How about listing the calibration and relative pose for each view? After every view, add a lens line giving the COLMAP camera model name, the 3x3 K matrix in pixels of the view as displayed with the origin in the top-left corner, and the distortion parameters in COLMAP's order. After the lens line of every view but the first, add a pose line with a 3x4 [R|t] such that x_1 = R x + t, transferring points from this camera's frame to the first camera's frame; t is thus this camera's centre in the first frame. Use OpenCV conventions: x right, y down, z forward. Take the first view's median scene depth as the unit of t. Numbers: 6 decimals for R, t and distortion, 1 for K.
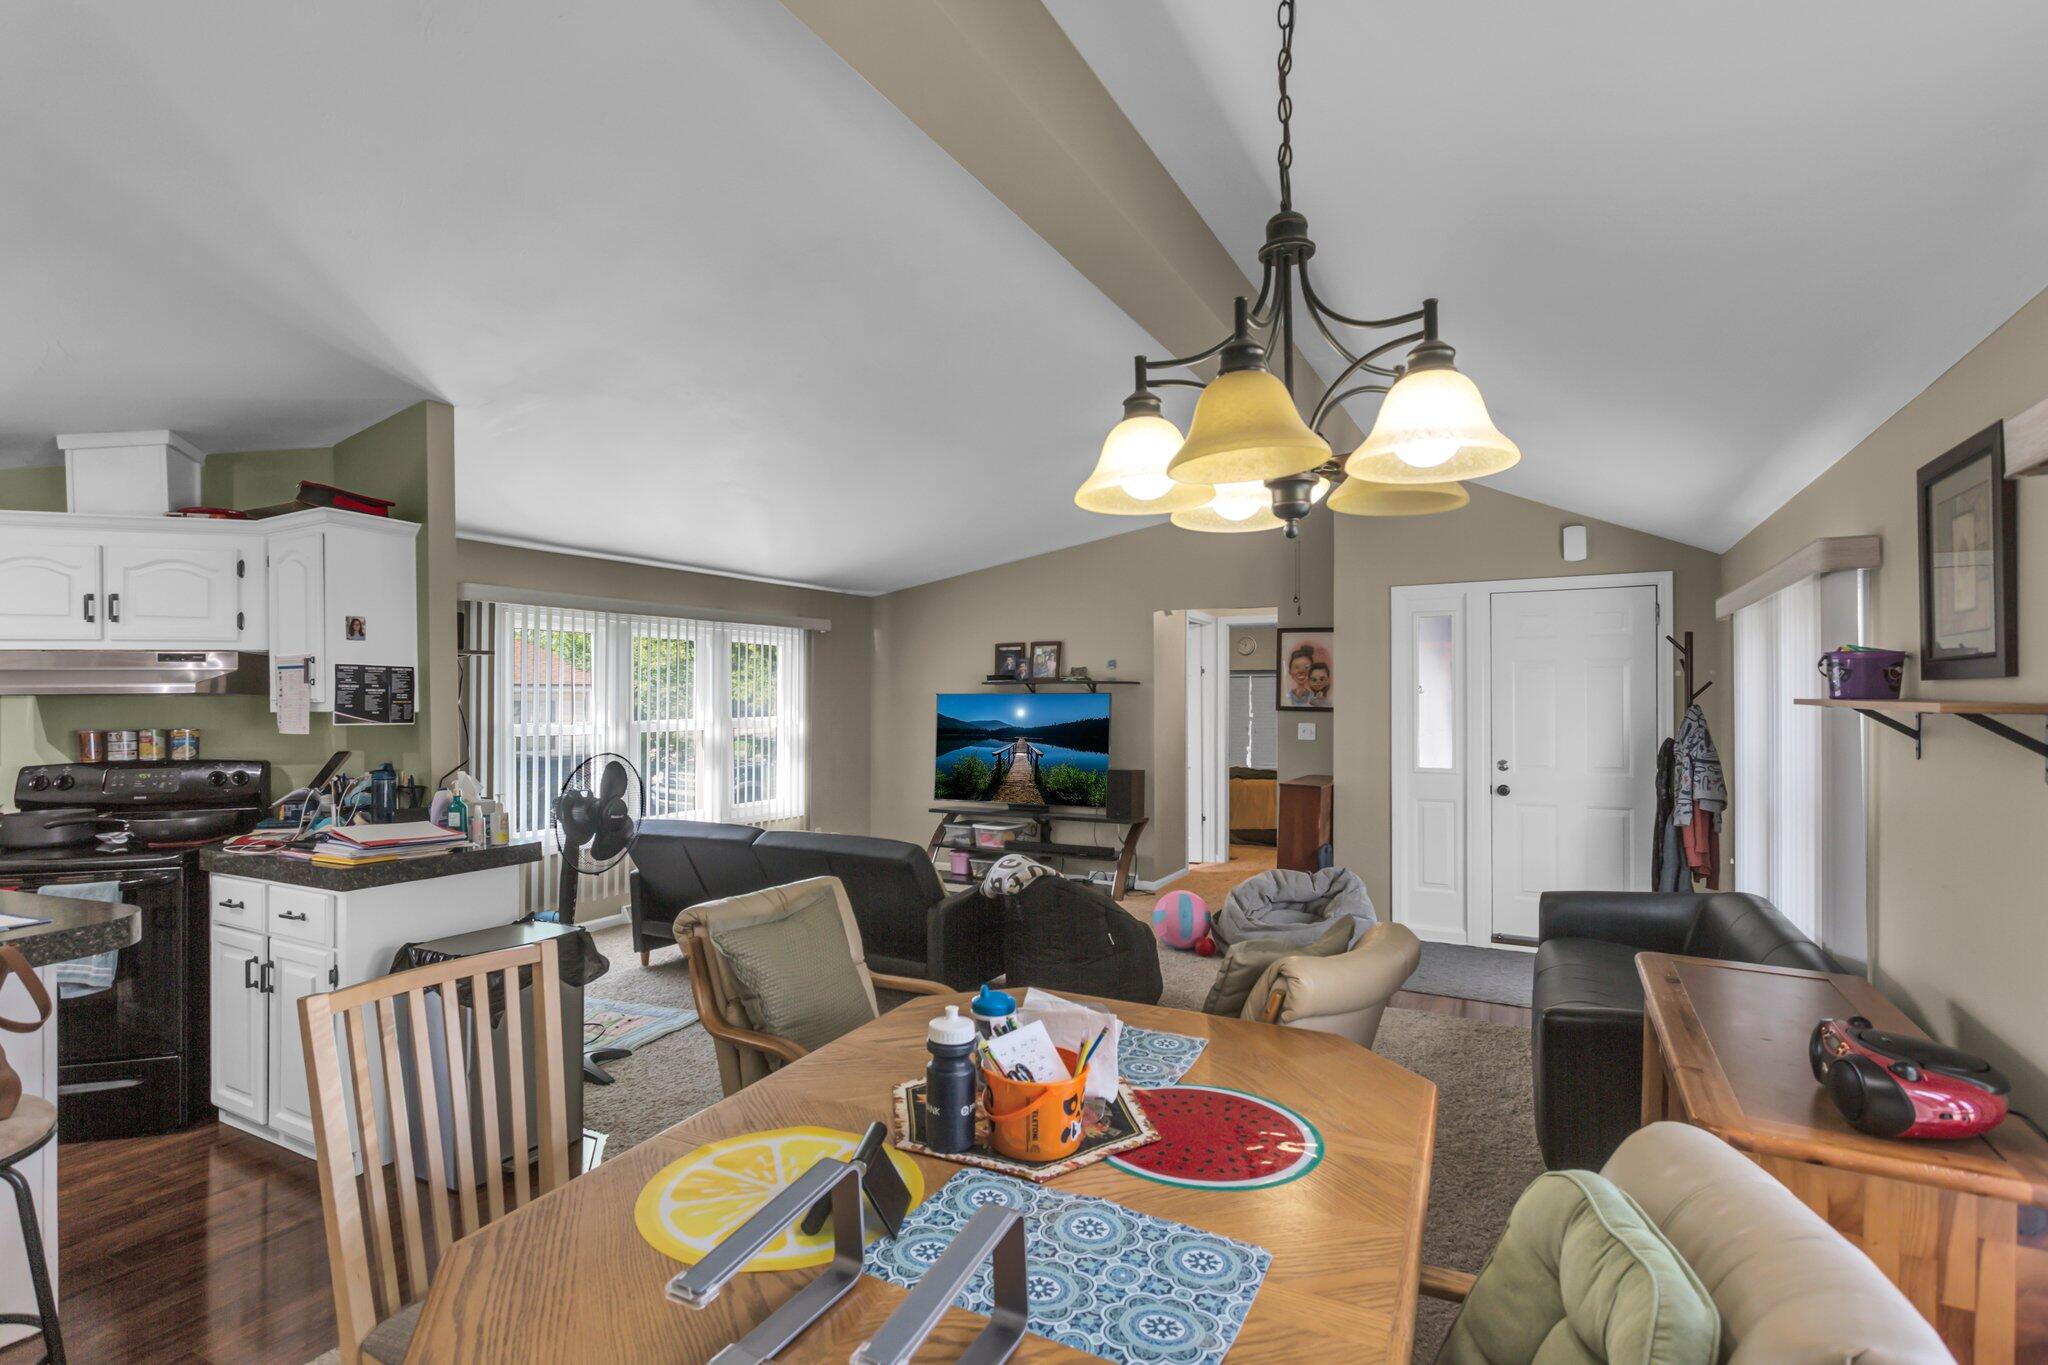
lens RADIAL K [[1016.4, 0, 1014.9], [0, 1016.4, 683.8], [0, 0, 1]] dist [-0.001147, 0.001490]
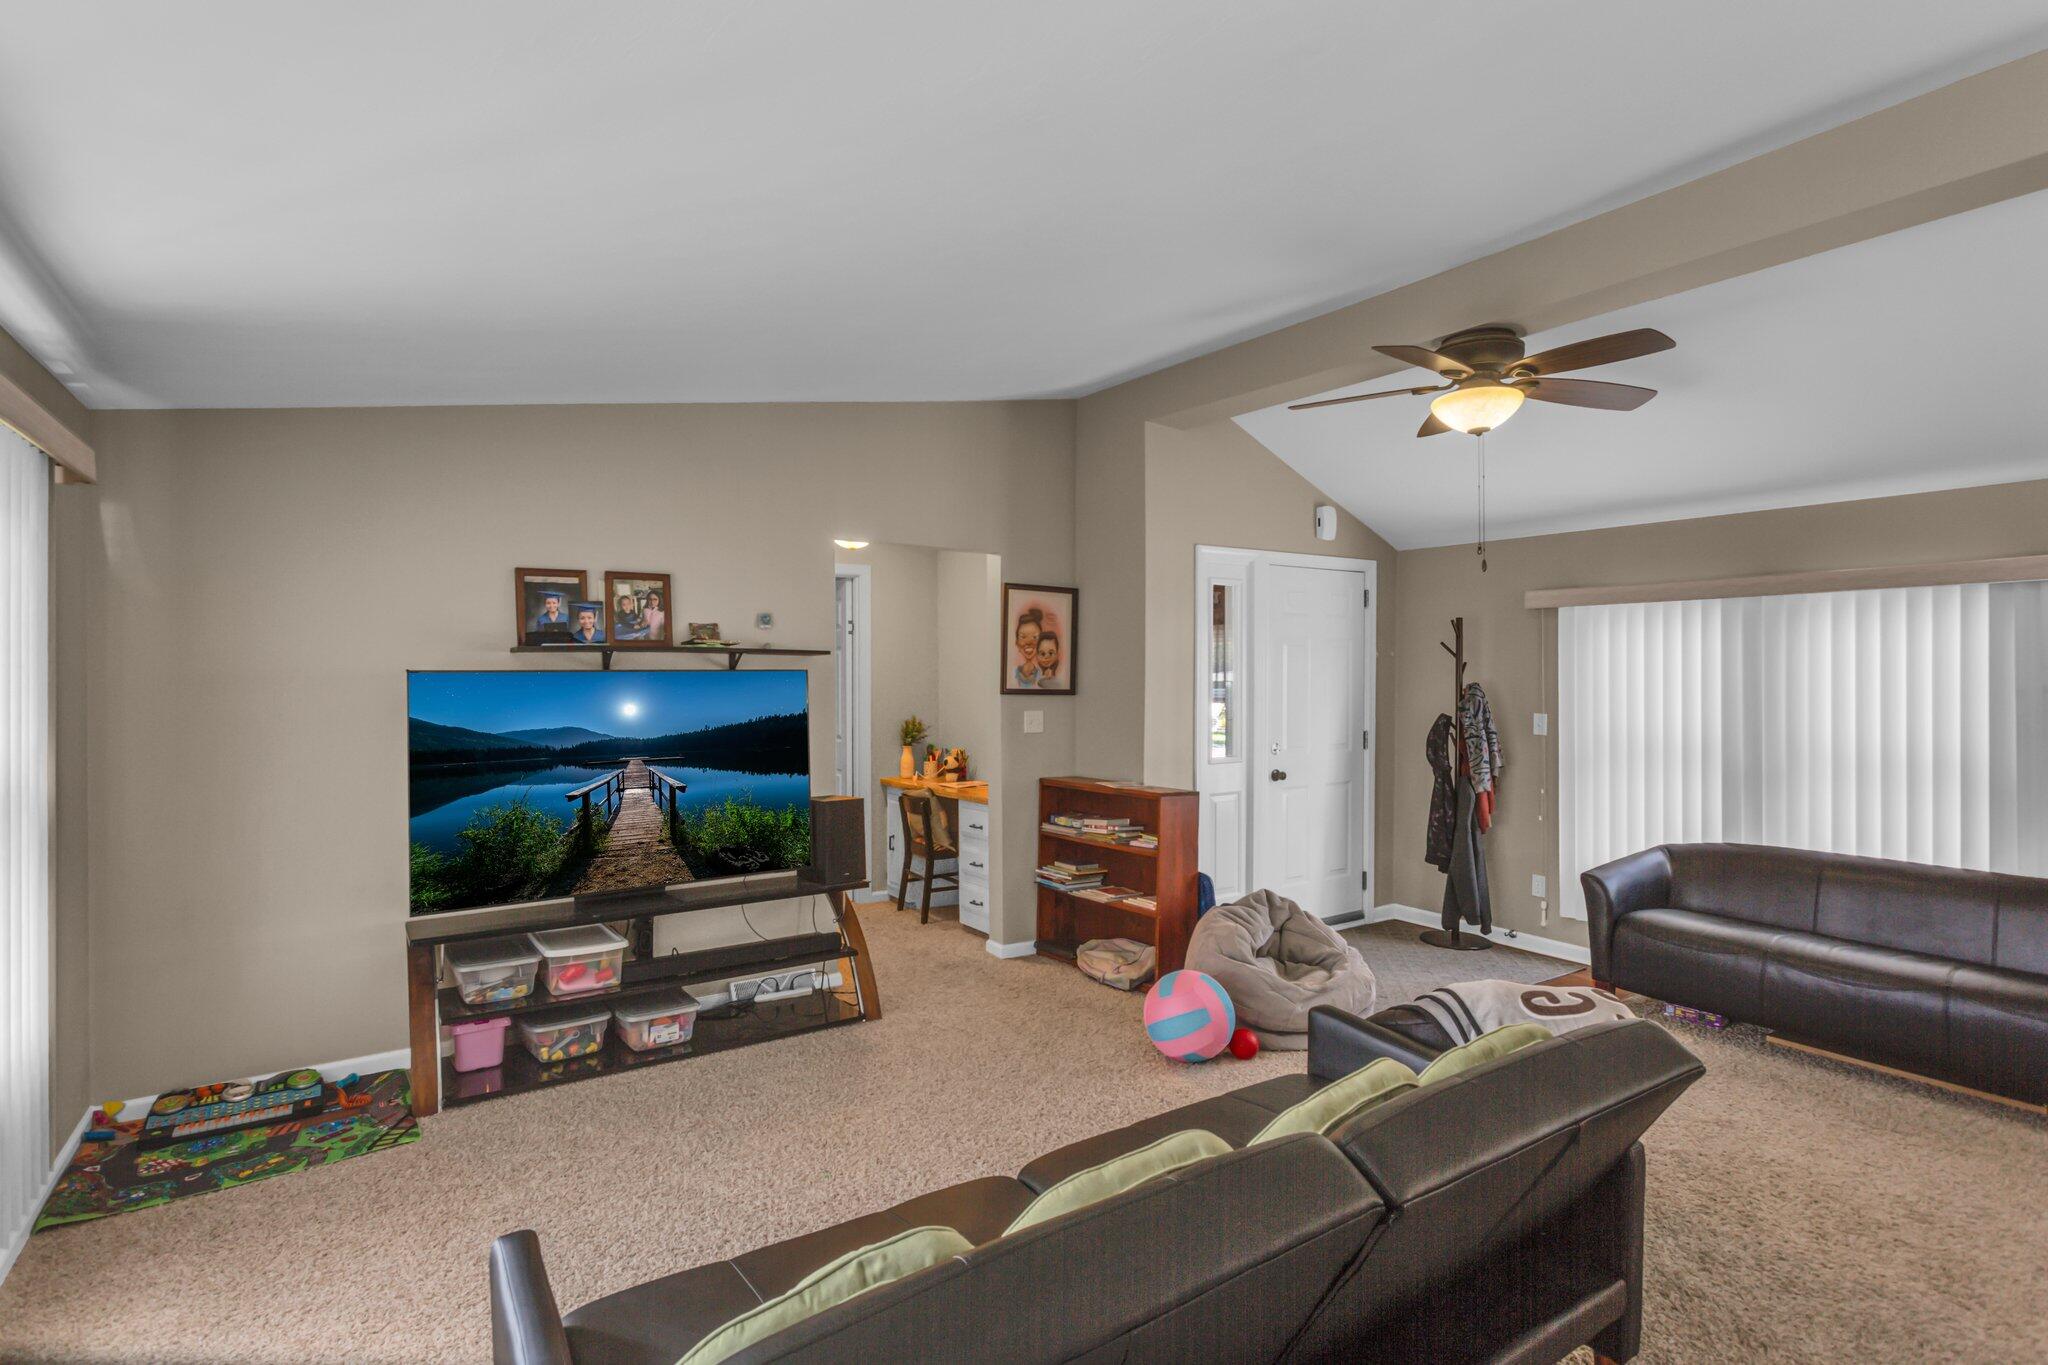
lens RADIAL K [[1016.4, 0, 1024.9], [0, 1016.4, 685.4], [0, 0, 1]] dist [-0.001147, 0.001490]
pose [[0.462405, -0.012883, 0.886575, -0.351181], [-0.012607, 0.999698, 0.021102, 0.003461], [-0.886579, -0.020935, 0.462103, 0.592326]]
